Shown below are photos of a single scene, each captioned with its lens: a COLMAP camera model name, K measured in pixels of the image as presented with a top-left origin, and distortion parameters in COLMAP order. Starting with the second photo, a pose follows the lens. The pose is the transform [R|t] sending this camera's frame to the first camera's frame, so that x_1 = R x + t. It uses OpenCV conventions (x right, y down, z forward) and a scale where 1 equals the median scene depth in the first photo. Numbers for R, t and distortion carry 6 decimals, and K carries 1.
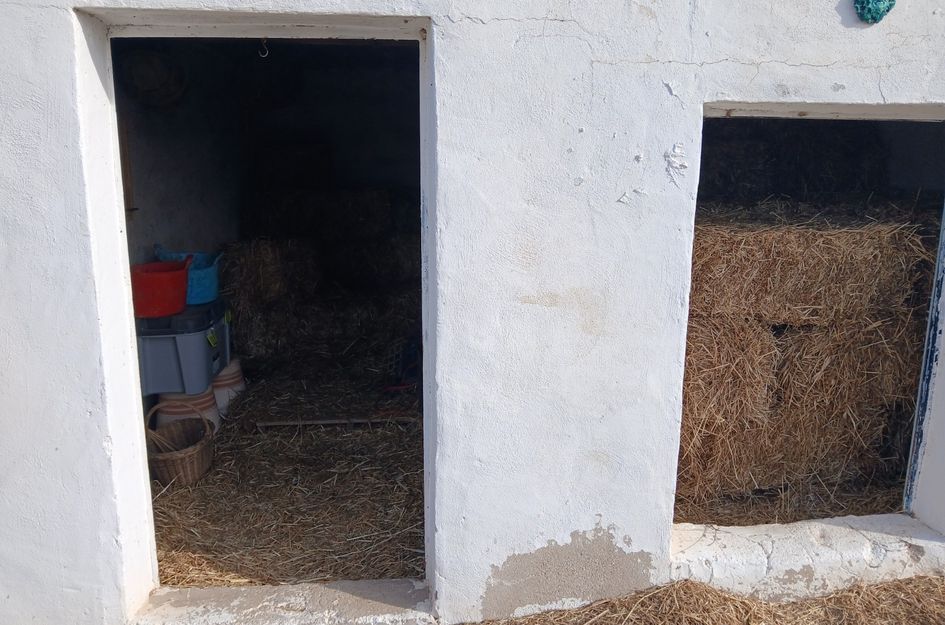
lens RADIAL K [[689.2, 0, 472.5], [0, 689.2, 312.5], [0, 0, 1]] dist [-0.054618, -0.001423]
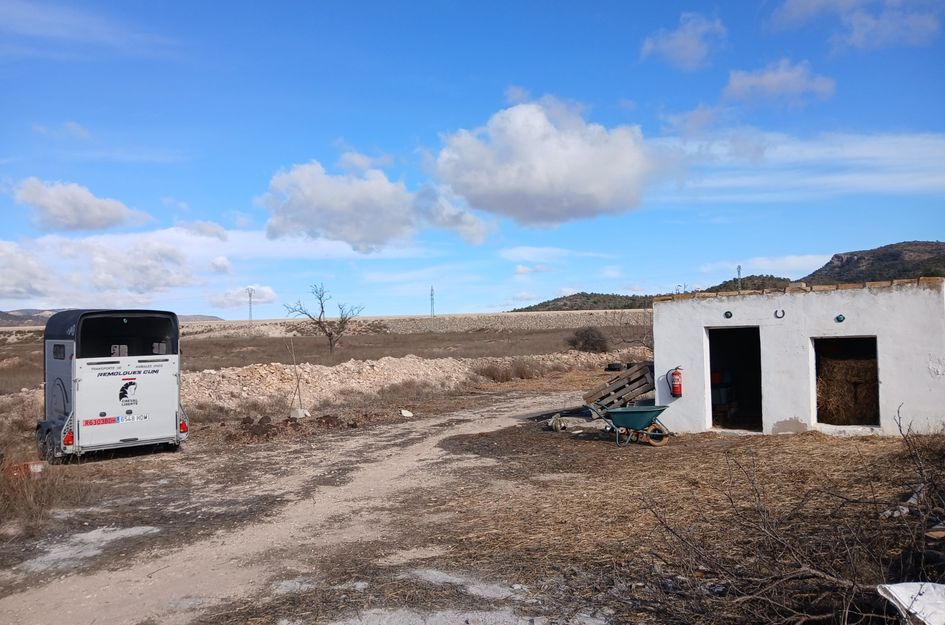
lens RADIAL K [[676.0, 0, 472.5], [0, 676.0, 312.5], [0, 0, 1]] dist [0.068319, -0.146124]
pose [[0.703904, -0.058915, -0.707848, 2.056233], [-0.119784, 0.972436, -0.200053, 0.827159], [0.700123, 0.225606, 0.677444, -4.154627]]
